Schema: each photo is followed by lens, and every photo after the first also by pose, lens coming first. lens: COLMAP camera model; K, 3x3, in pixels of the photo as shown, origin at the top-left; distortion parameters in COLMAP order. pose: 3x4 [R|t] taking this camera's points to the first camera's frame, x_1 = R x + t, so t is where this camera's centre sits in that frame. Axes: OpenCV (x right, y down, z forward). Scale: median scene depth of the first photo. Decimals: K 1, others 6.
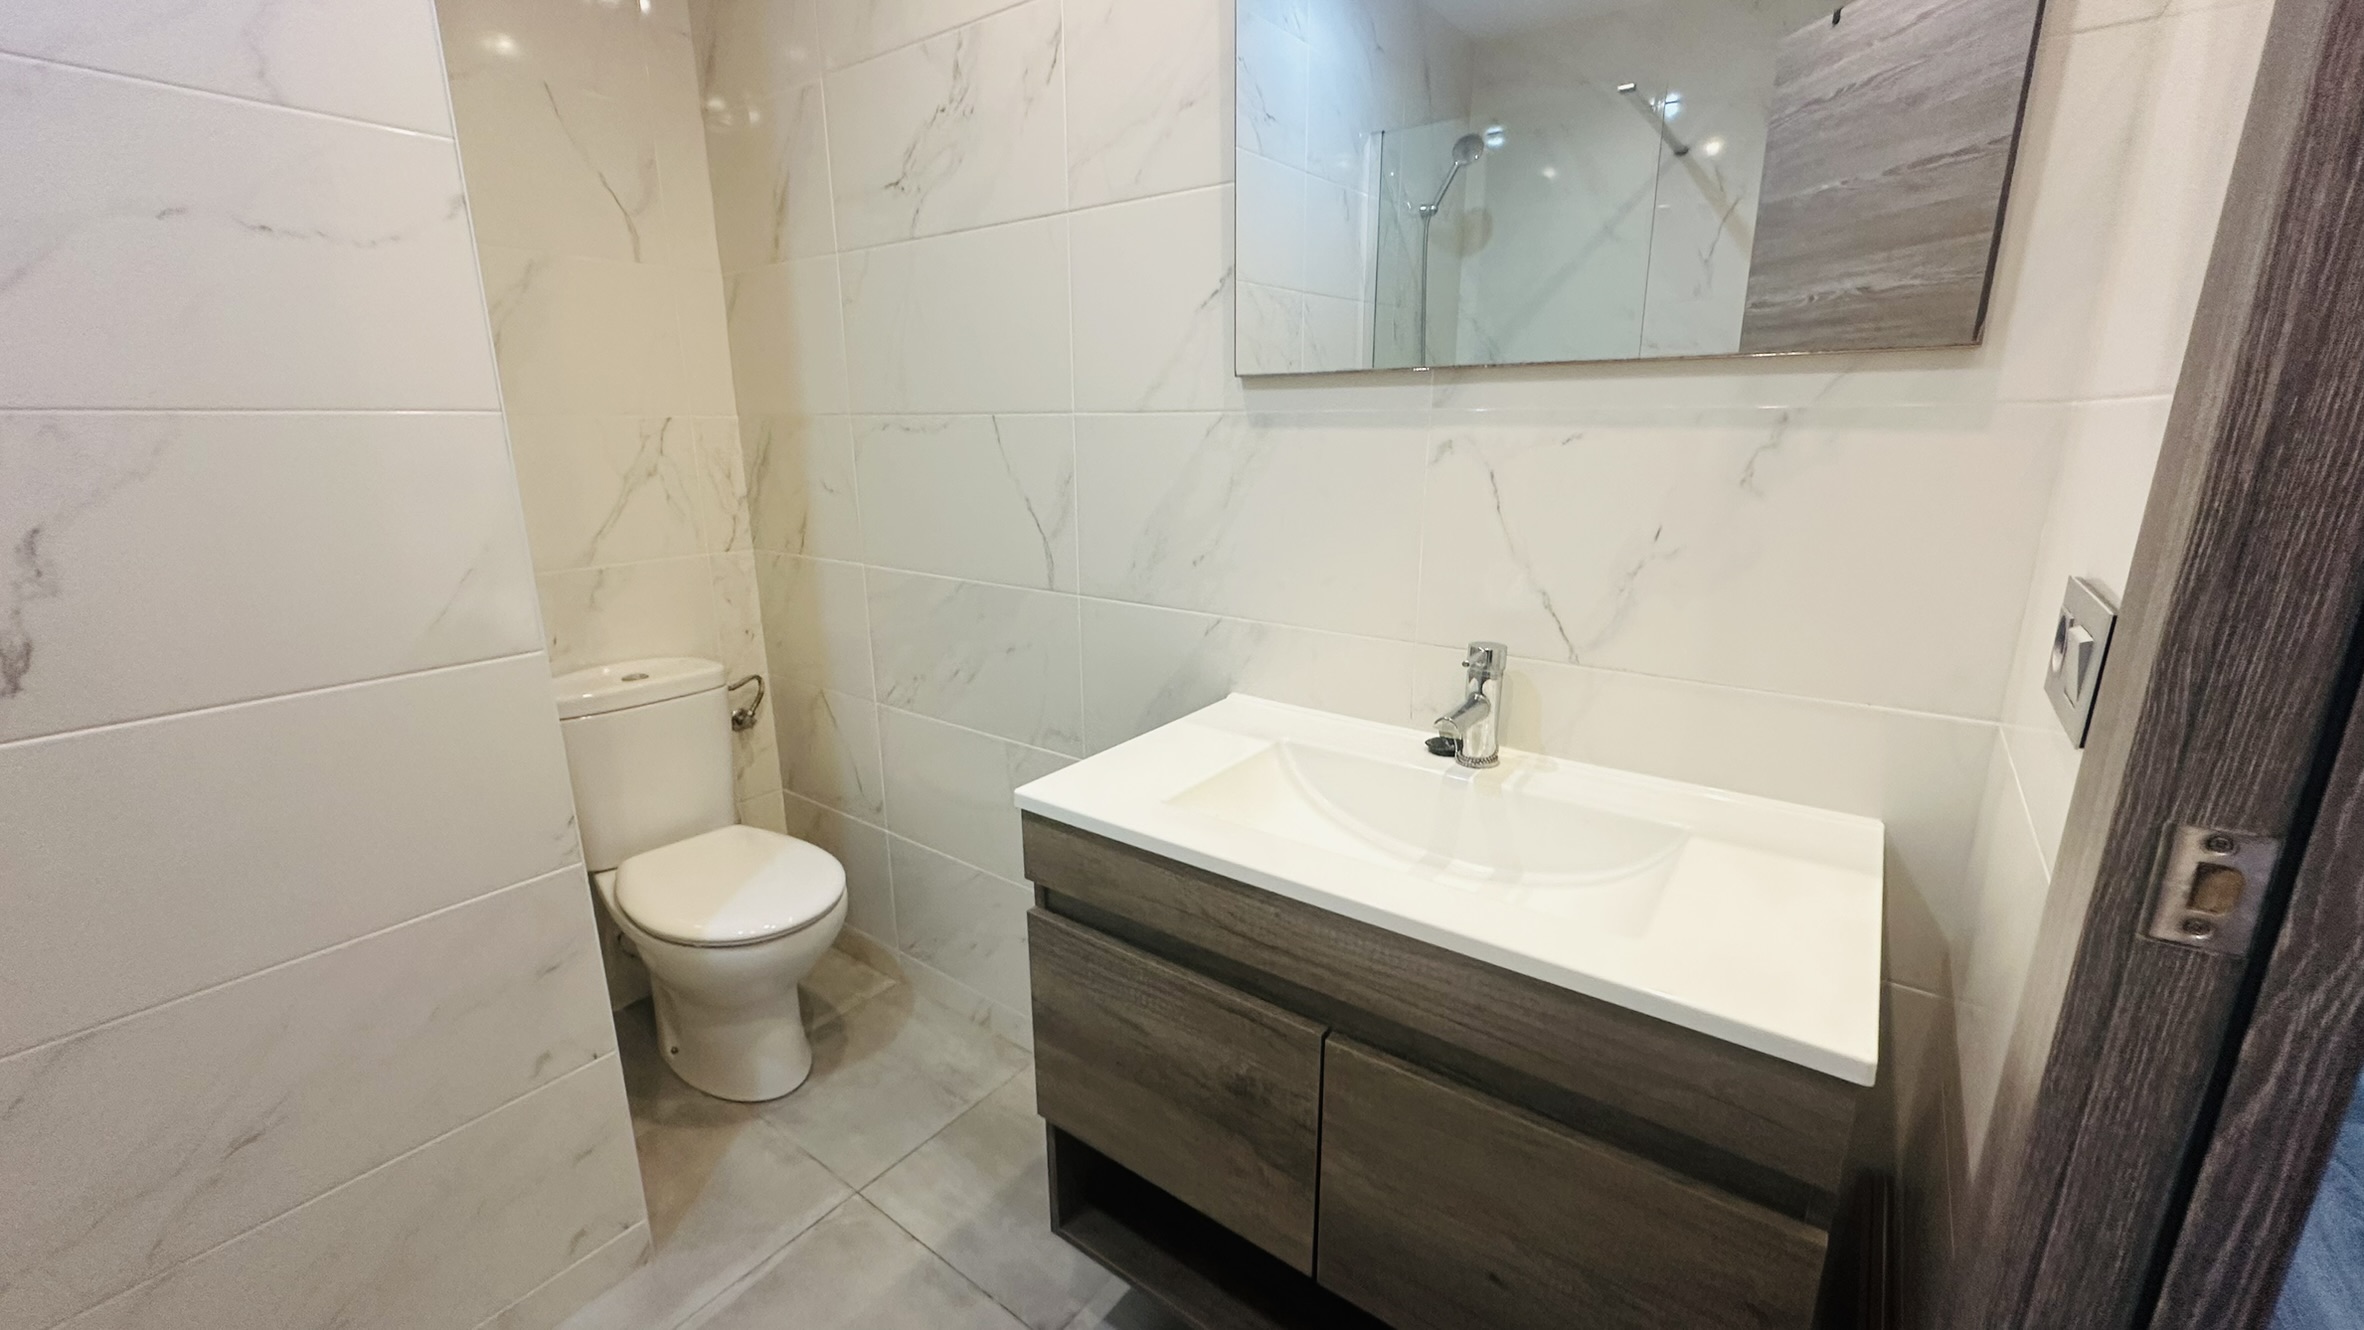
lens RADIAL K [[938.0, 0, 1178.2], [0, 938.0, 659.6], [0, 0, 1]] dist [0.000335, 0.000113]
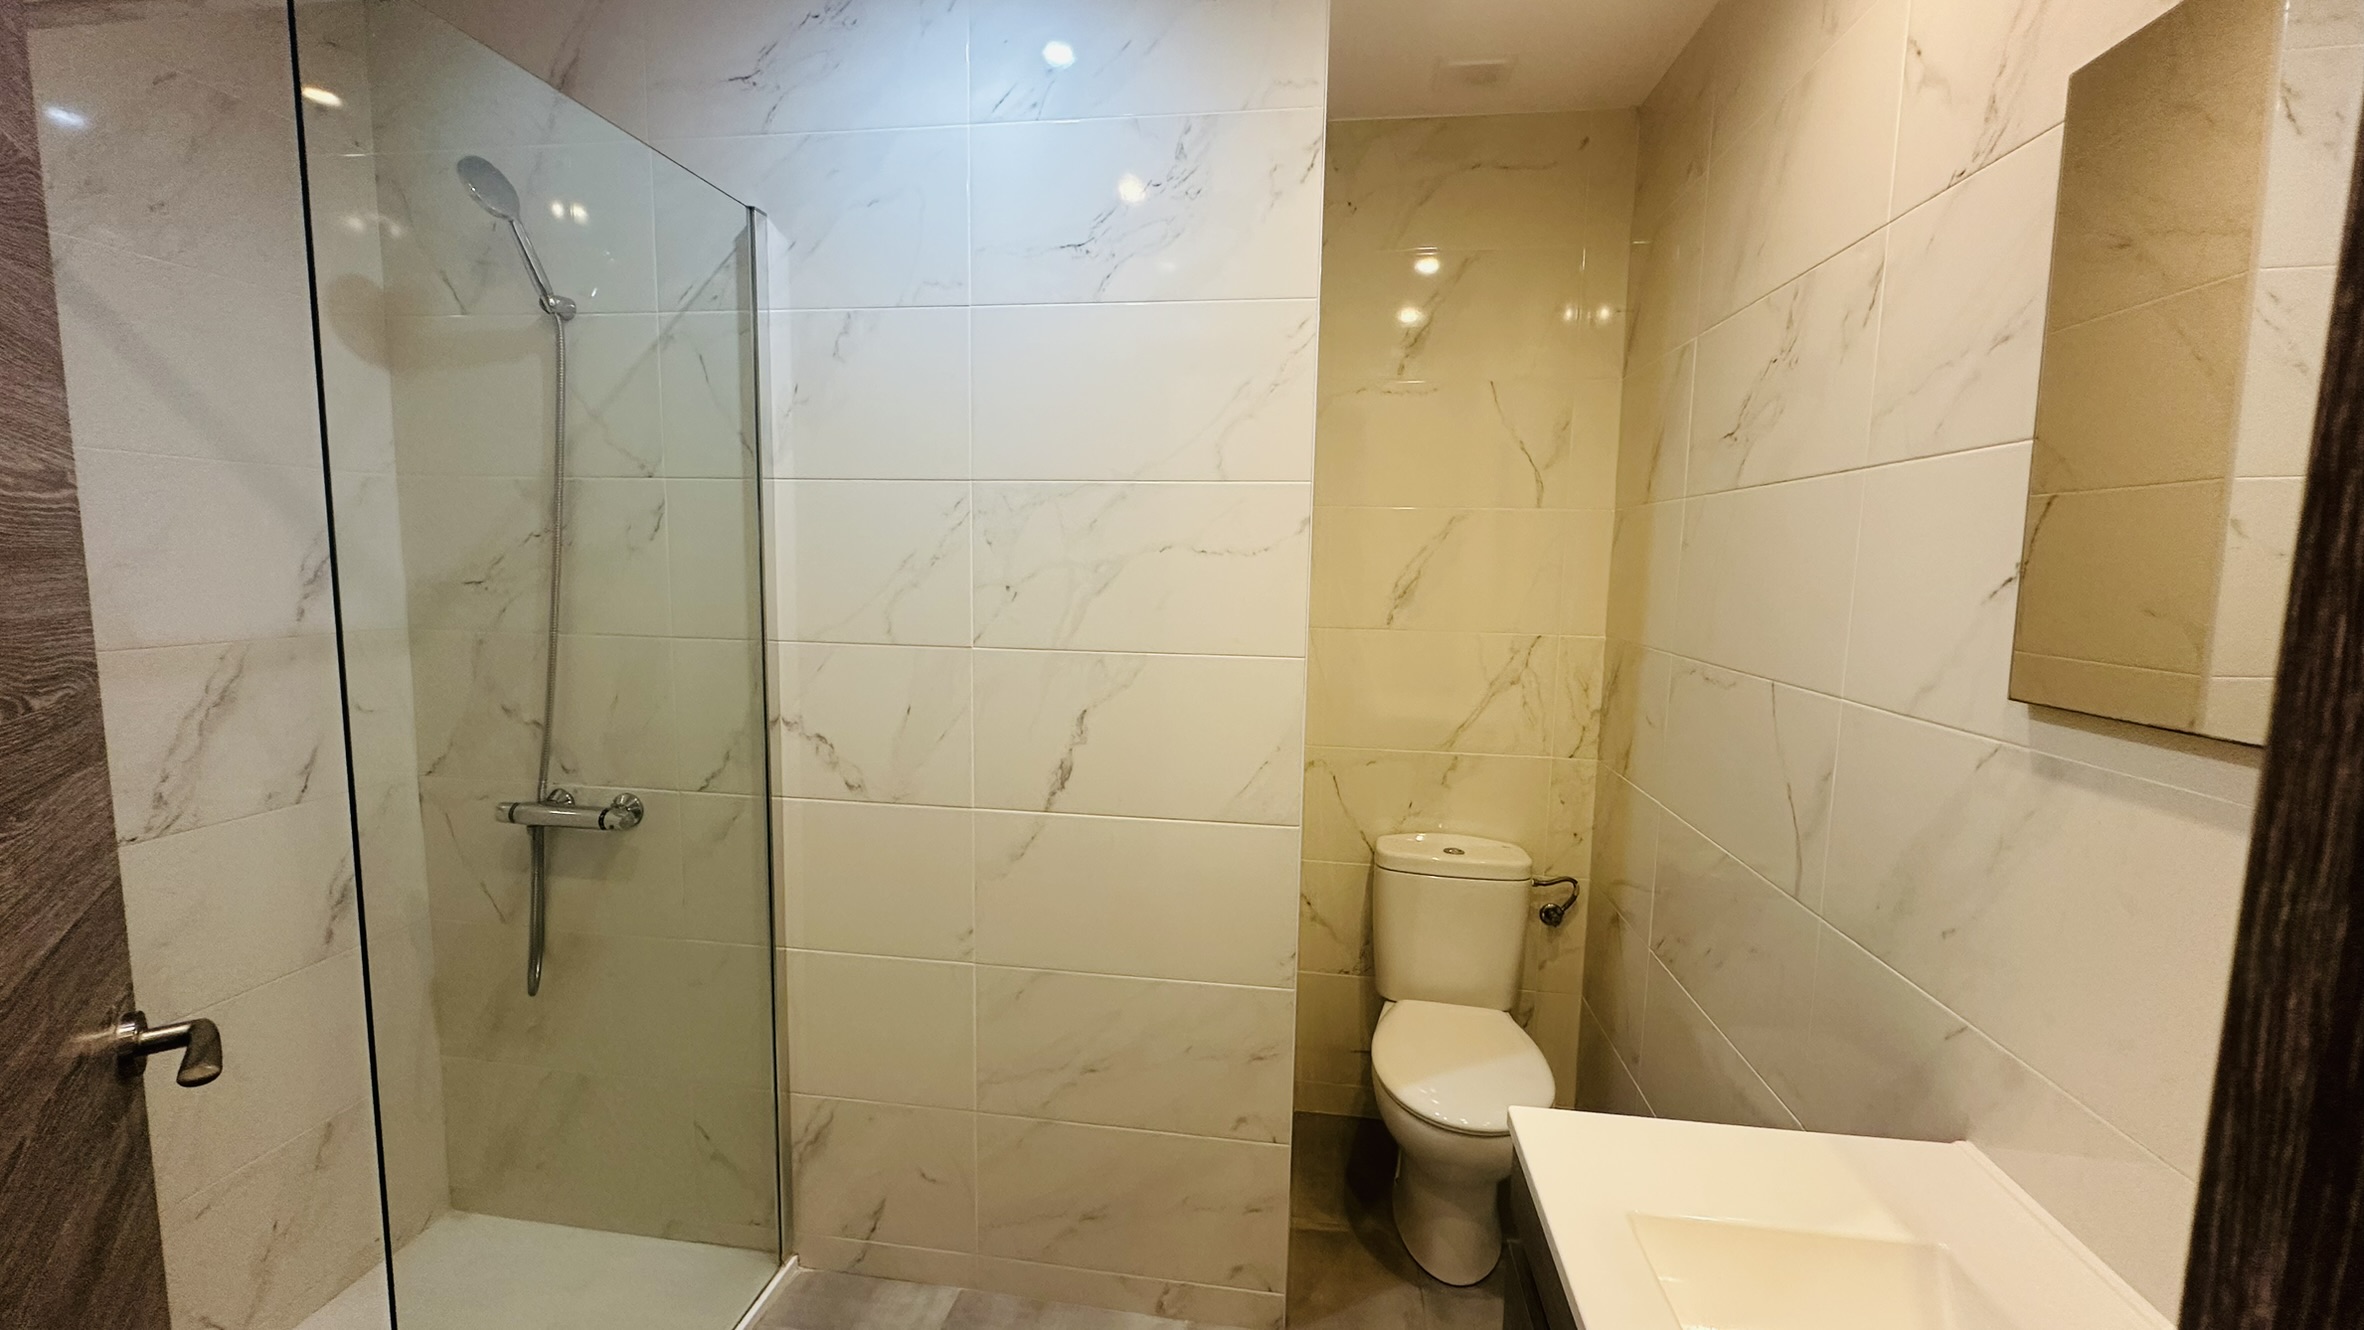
lens RADIAL K [[938.0, 0, 1183.4], [0, 938.0, 663.9], [0, 0, 1]] dist [0.000335, 0.000113]
pose [[0.481849, 0.111120, -0.869180, 0.291164], [-0.236667, 0.971566, -0.006992, -0.139338], [0.843688, 0.209075, 0.494446, 0.100315]]
